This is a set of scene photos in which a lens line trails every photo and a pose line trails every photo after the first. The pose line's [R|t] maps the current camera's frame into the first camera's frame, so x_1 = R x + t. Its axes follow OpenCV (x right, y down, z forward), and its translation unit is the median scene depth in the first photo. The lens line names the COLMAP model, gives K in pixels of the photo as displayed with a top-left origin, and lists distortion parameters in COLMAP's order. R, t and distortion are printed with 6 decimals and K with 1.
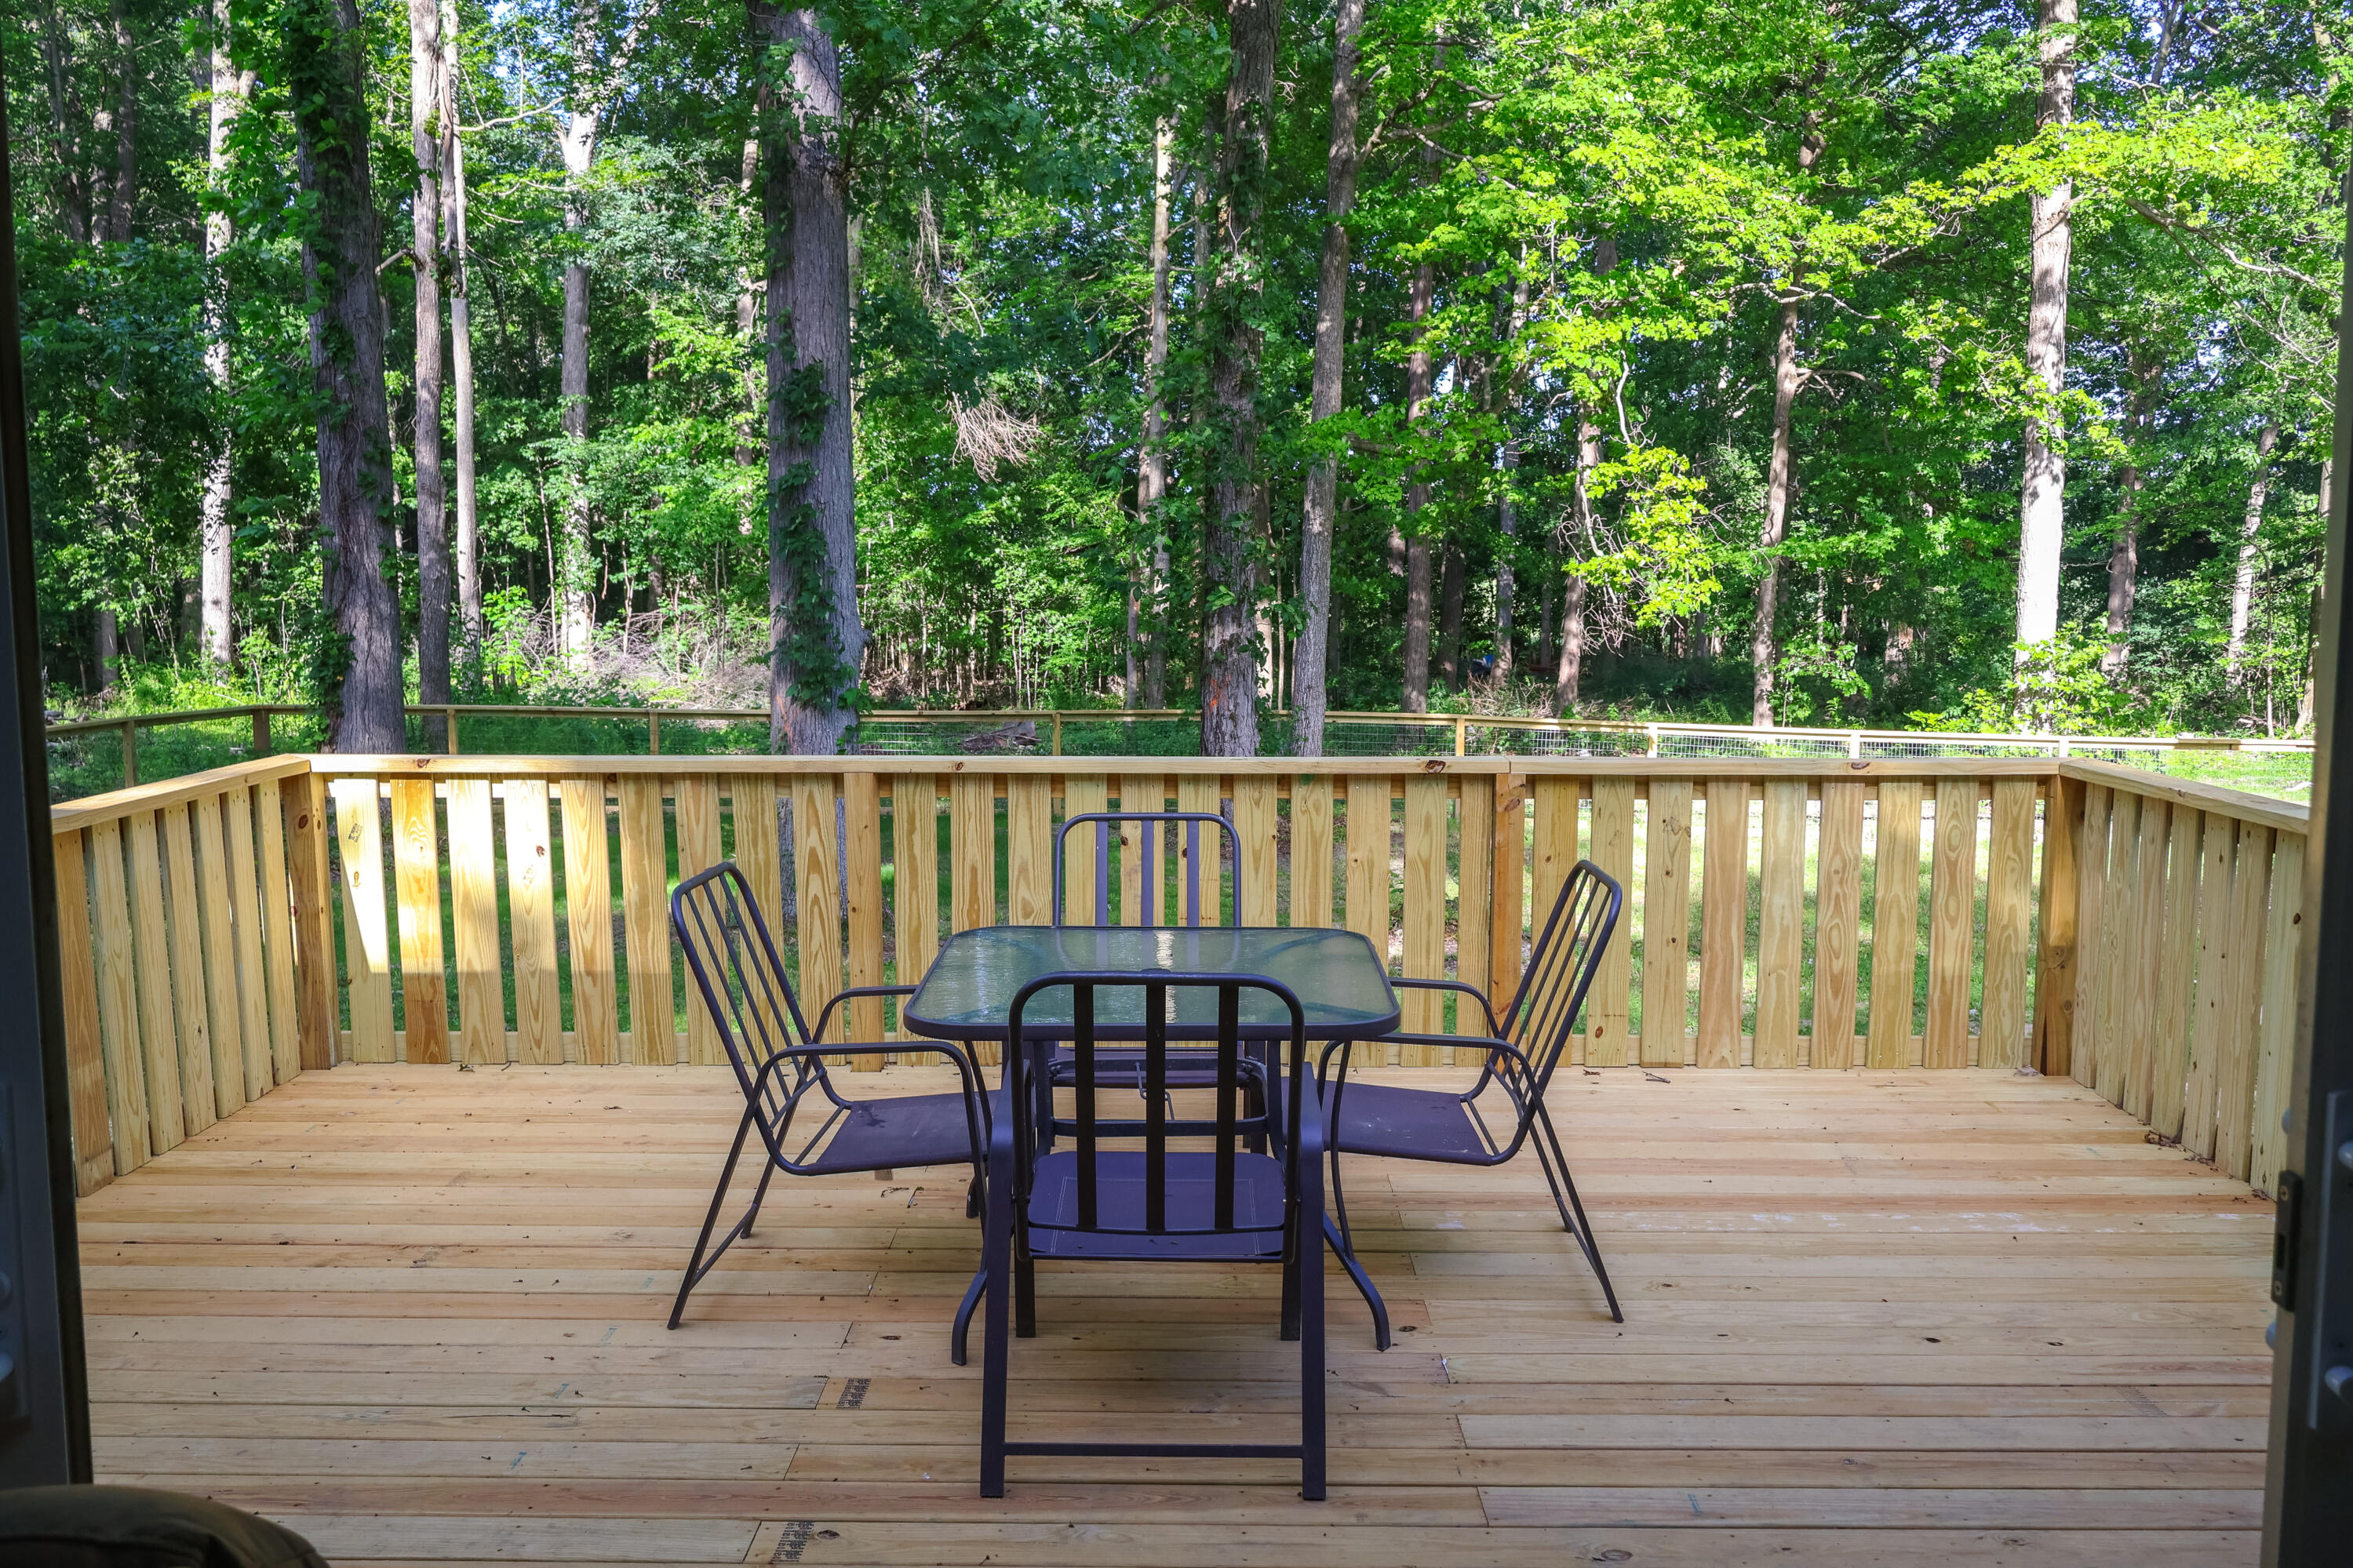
lens RADIAL K [[1930.9, 0, 1180.3], [0, 1930.9, 778.7], [0, 0, 1]] dist [-0.007575, 0.013227]
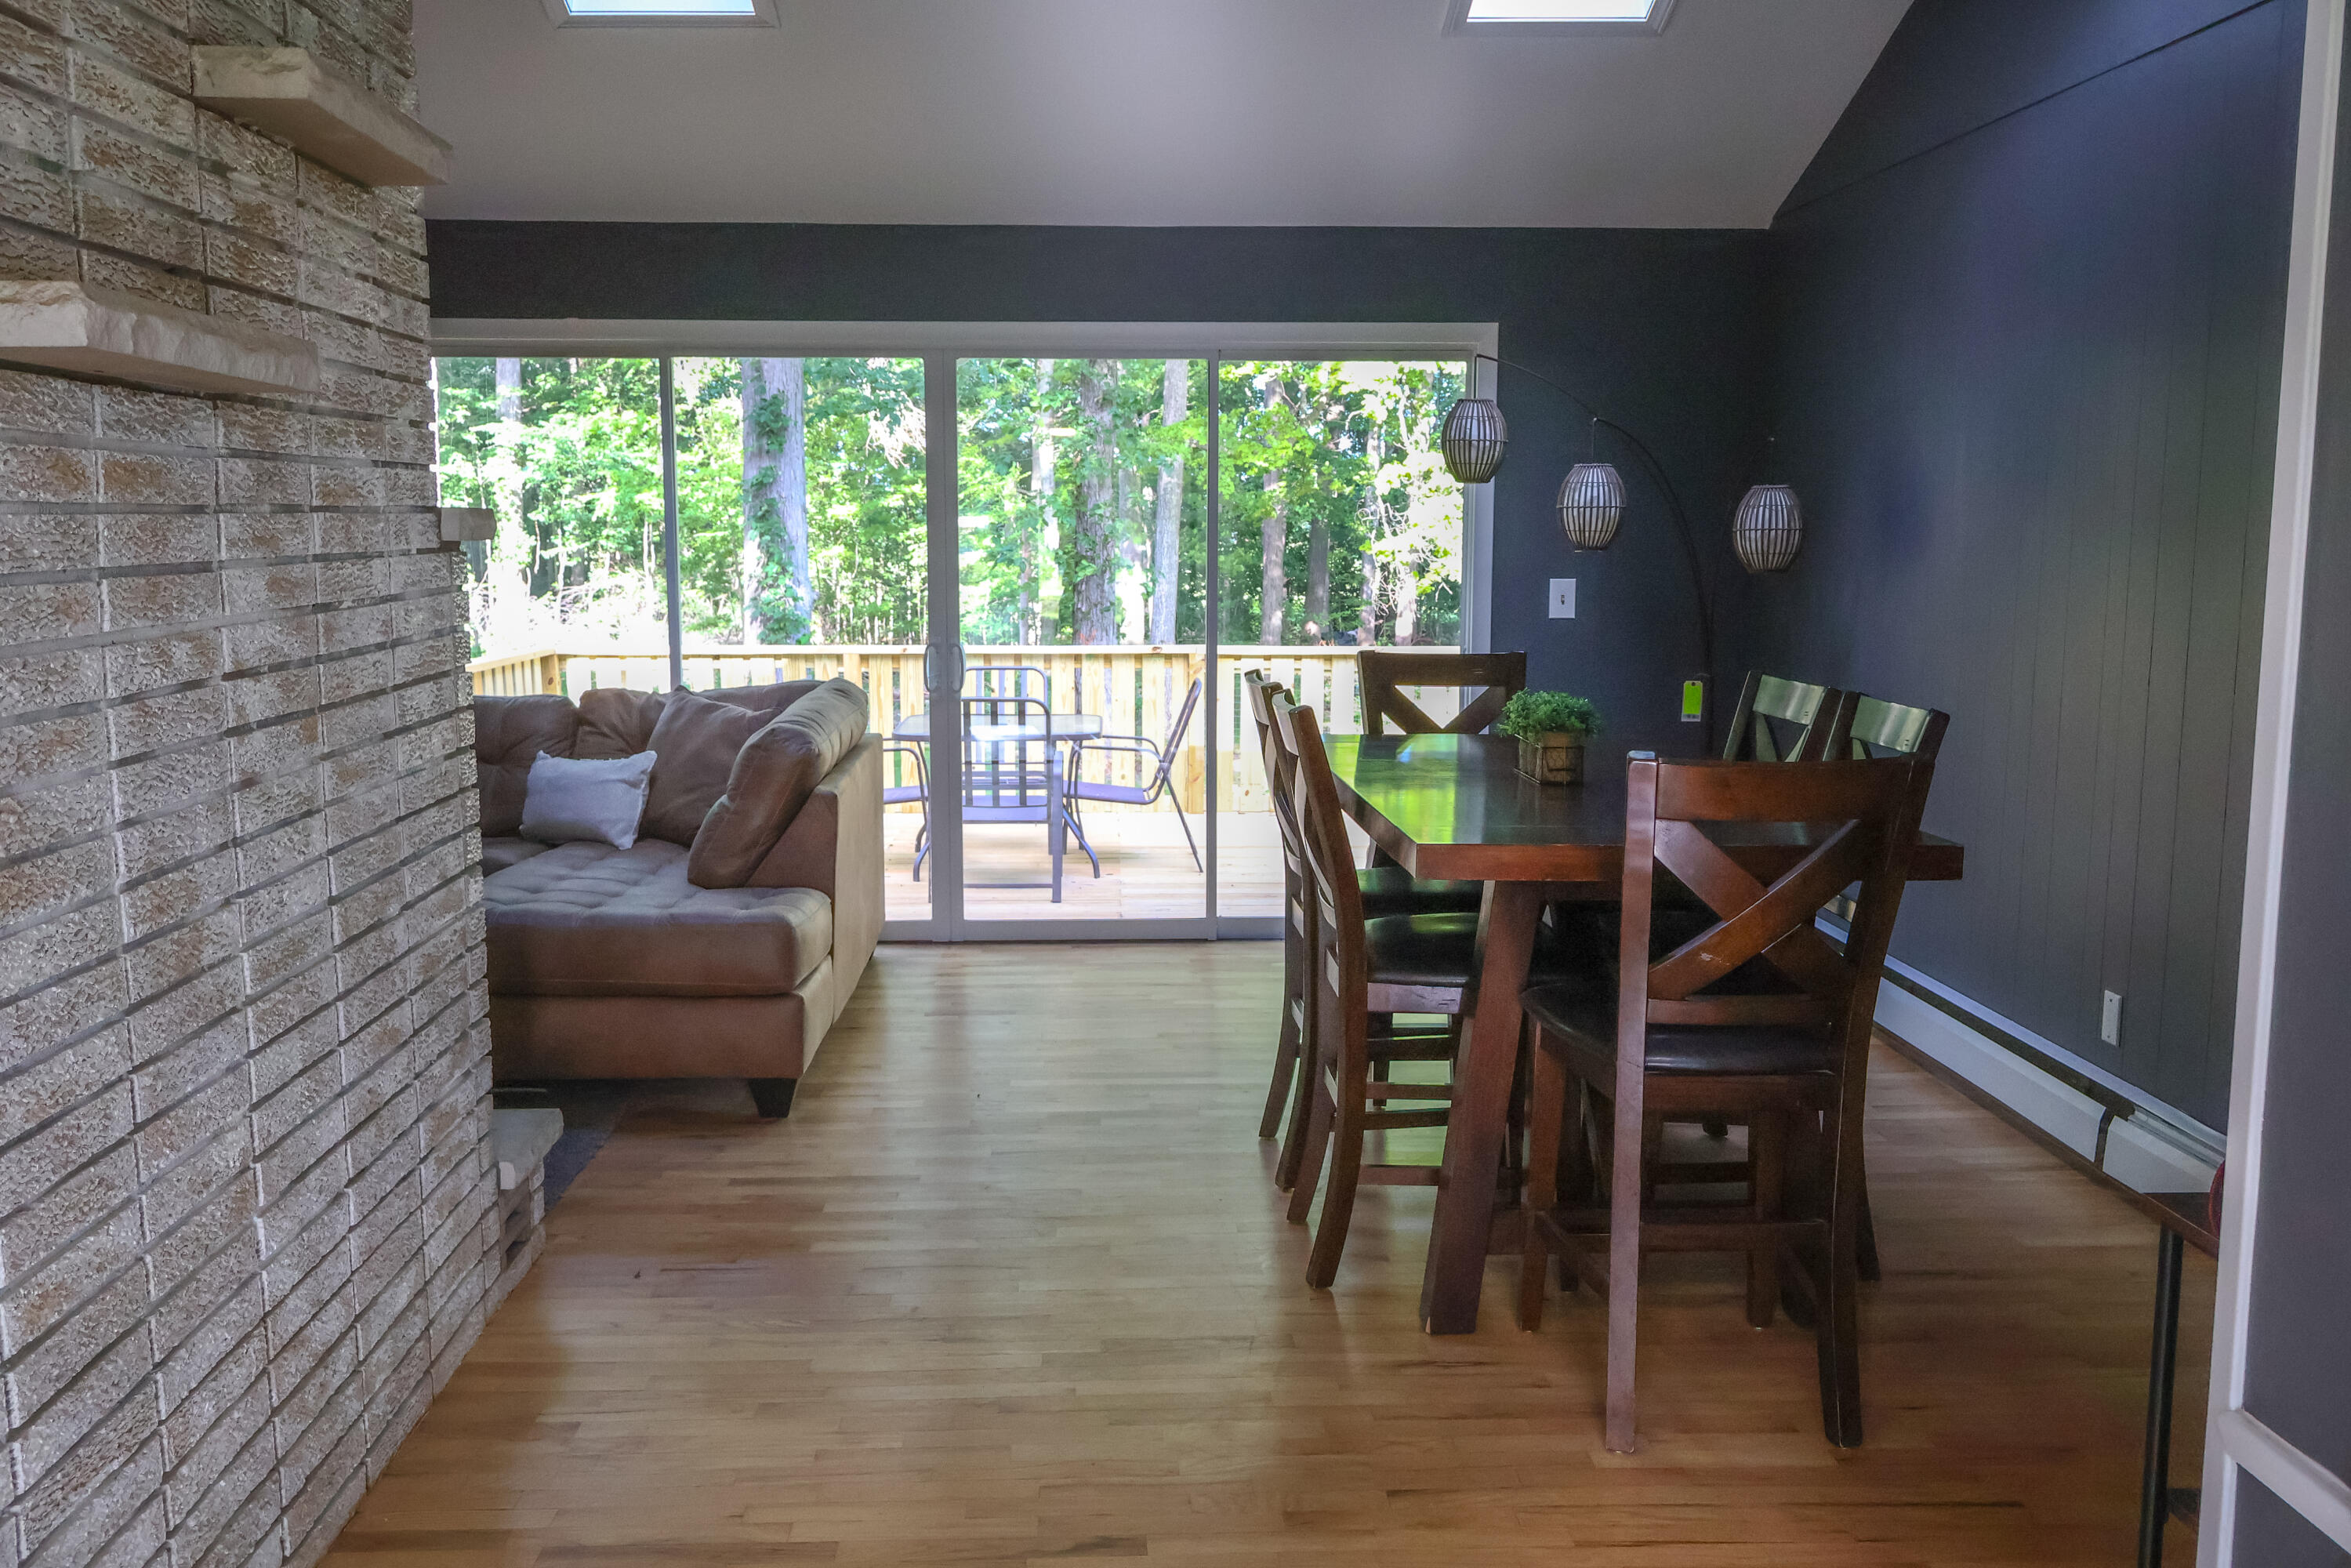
lens RADIAL K [[1929.6, 0, 1166.1], [0, 1929.6, 794.3], [0, 0, 1]] dist [-0.007575, 0.013227]
pose [[0.999096, -0.000980, 0.042495, 0.006879], [0.000198, 0.999831, 0.018405, 0.011508], [-0.042506, -0.018380, 0.998927, -0.102464]]
